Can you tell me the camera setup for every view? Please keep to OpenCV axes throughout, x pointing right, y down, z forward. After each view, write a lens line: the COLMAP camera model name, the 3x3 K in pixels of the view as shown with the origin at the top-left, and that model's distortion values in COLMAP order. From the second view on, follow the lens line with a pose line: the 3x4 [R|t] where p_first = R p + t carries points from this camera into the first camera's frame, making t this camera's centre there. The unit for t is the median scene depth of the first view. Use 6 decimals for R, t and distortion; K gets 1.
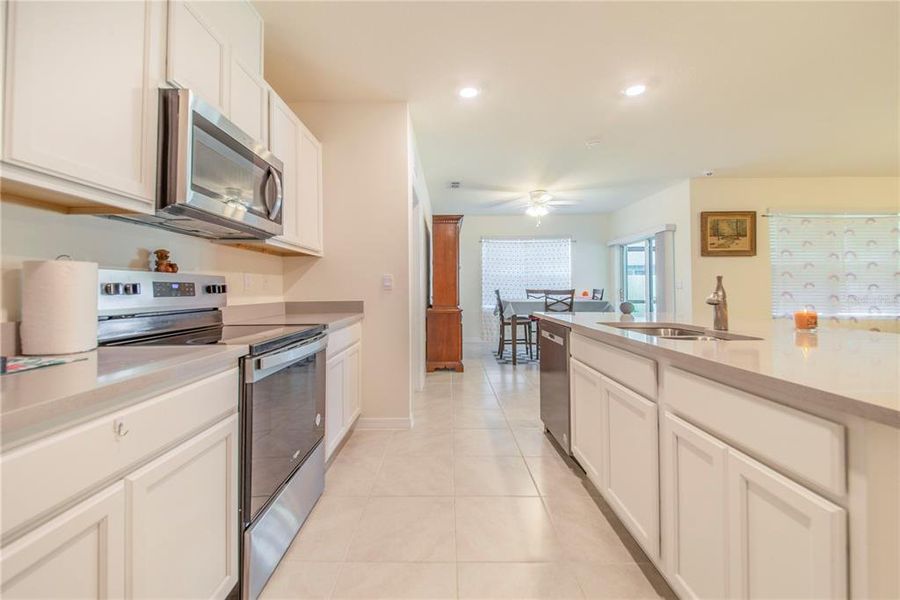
lens RADIAL K [[353.2, 0, 443.7], [0, 353.2, 284.5], [0, 0, 1]] dist [-0.013140, -0.000378]
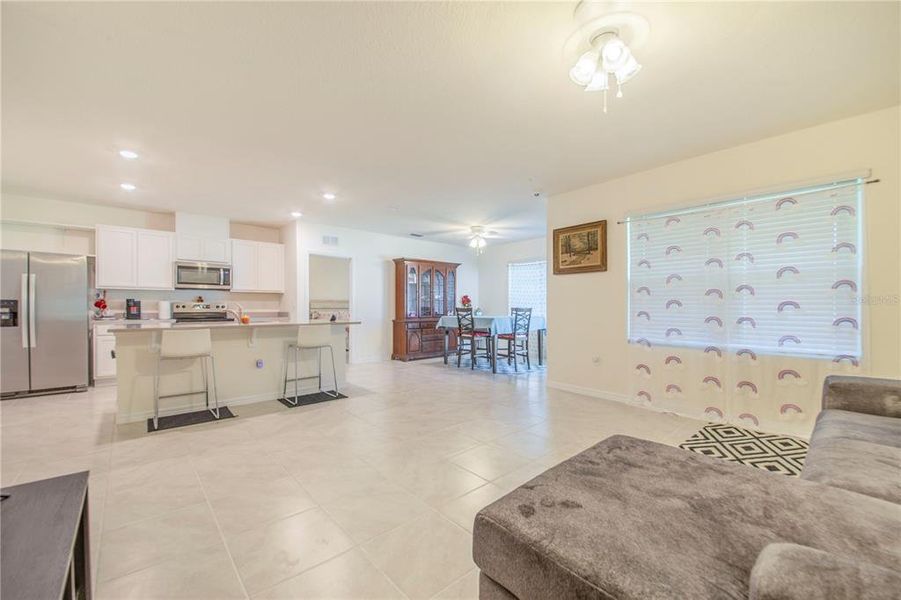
lens RADIAL K [[362.4, 0, 454.5], [0, 362.4, 312.1], [0, 0, 1]] dist [0.028106, -0.023014]
pose [[0.691679, 0.014202, -0.722065, 1.290001], [0.006213, 0.999653, 0.025613, -0.003485], [0.722178, -0.022202, 0.691351, 0.084774]]
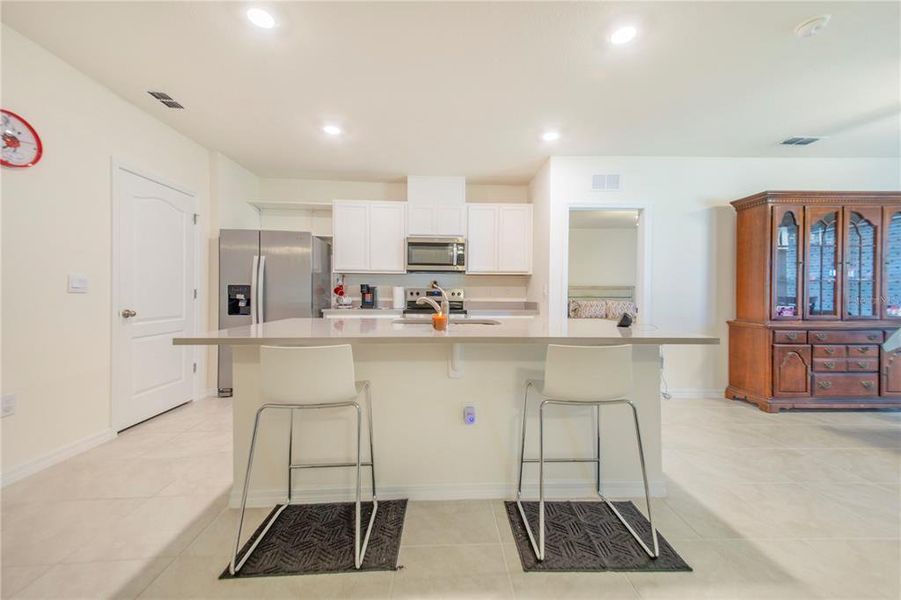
lens RADIAL K [[336.8, 0, 453.5], [0, 336.8, 294.6], [0, 0, 1]] dist [0.028468, -0.000254]
pose [[0.065678, 0.004653, -0.997830, 0.686995], [0.006395, 0.999967, 0.005083, 0.002404], [0.997820, -0.006715, 0.065646, 0.318137]]
